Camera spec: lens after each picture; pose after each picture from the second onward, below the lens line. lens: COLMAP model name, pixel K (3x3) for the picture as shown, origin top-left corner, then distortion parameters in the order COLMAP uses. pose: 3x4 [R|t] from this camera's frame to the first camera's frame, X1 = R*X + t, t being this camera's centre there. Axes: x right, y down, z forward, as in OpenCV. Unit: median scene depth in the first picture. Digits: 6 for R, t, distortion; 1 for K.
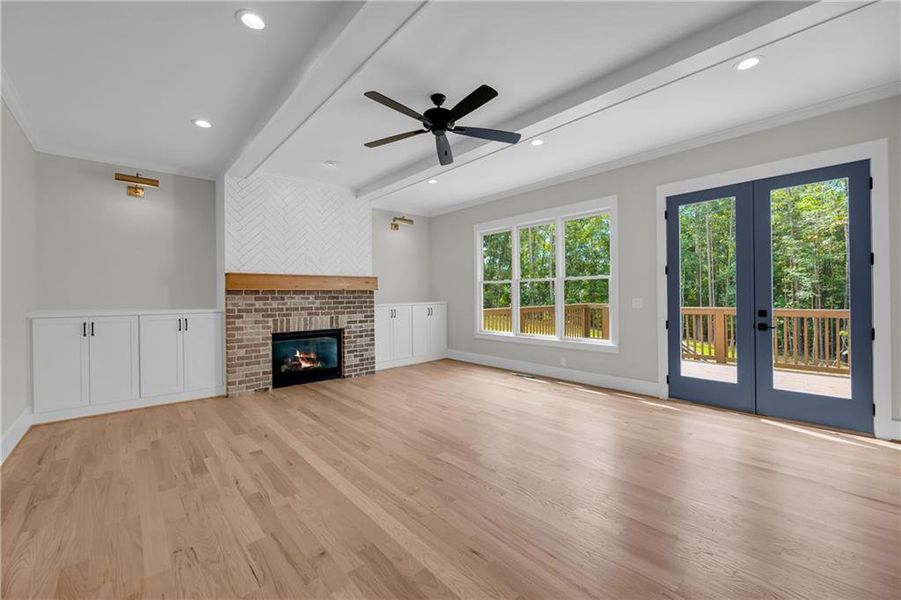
lens RADIAL K [[369.0, 0, 451.6], [0, 369.0, 294.0], [0, 0, 1]] dist [-0.004082, -0.000933]
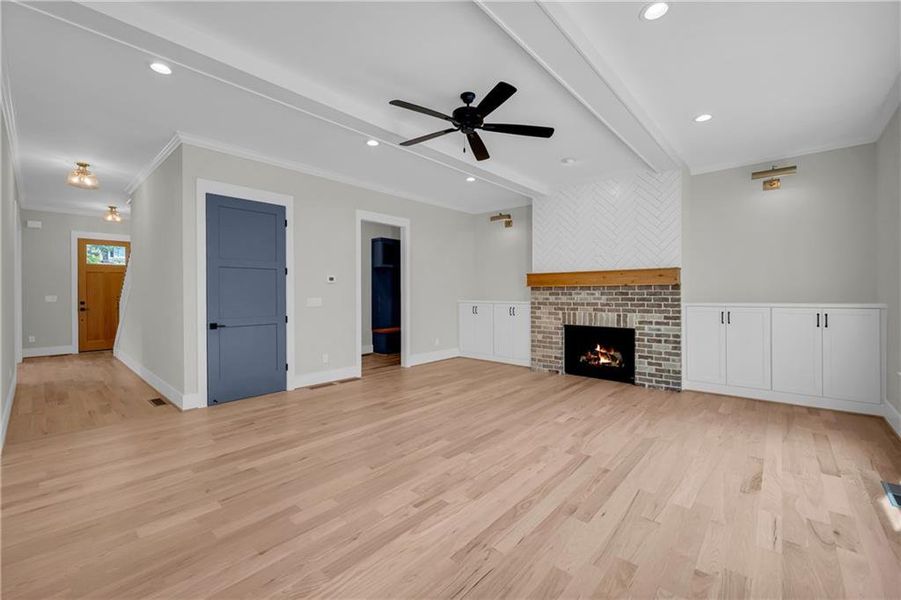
lens RADIAL K [[369.0, 0, 446.0], [0, 369.0, 294.3], [0, 0, 1]] dist [-0.004082, -0.000933]
pose [[0.109896, 0.012490, -0.993865, 0.589275], [0.004946, 0.999902, 0.013113, -0.002996], [0.993931, -0.006357, 0.109823, 0.506885]]
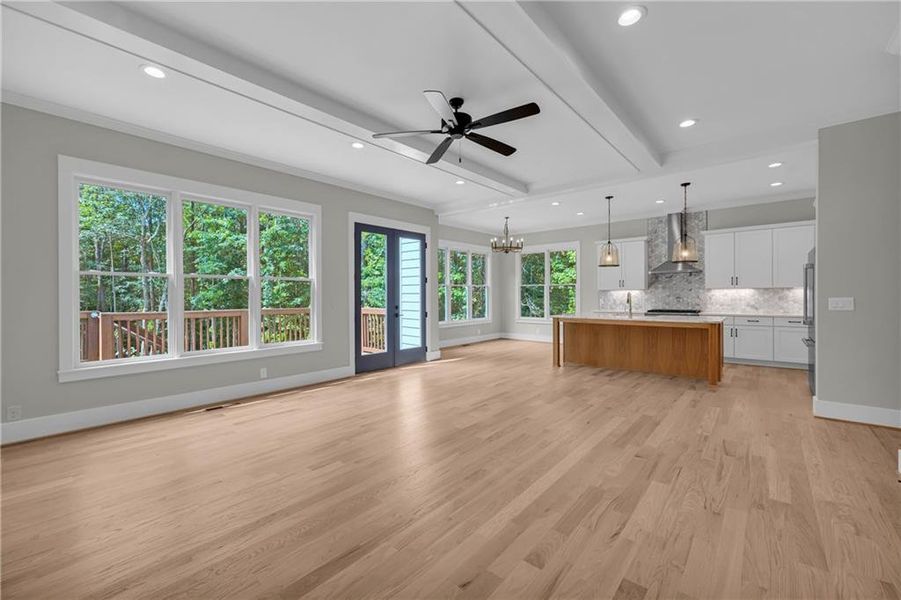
lens RADIAL K [[369.0, 0, 443.5], [0, 369.0, 296.9], [0, 0, 1]] dist [-0.004082, -0.000933]
pose [[-0.123130, 0.005765, 0.992374, -0.639788], [0.006035, 0.999969, -0.005060, 0.010414], [-0.992372, 0.005366, -0.123161, 0.711955]]
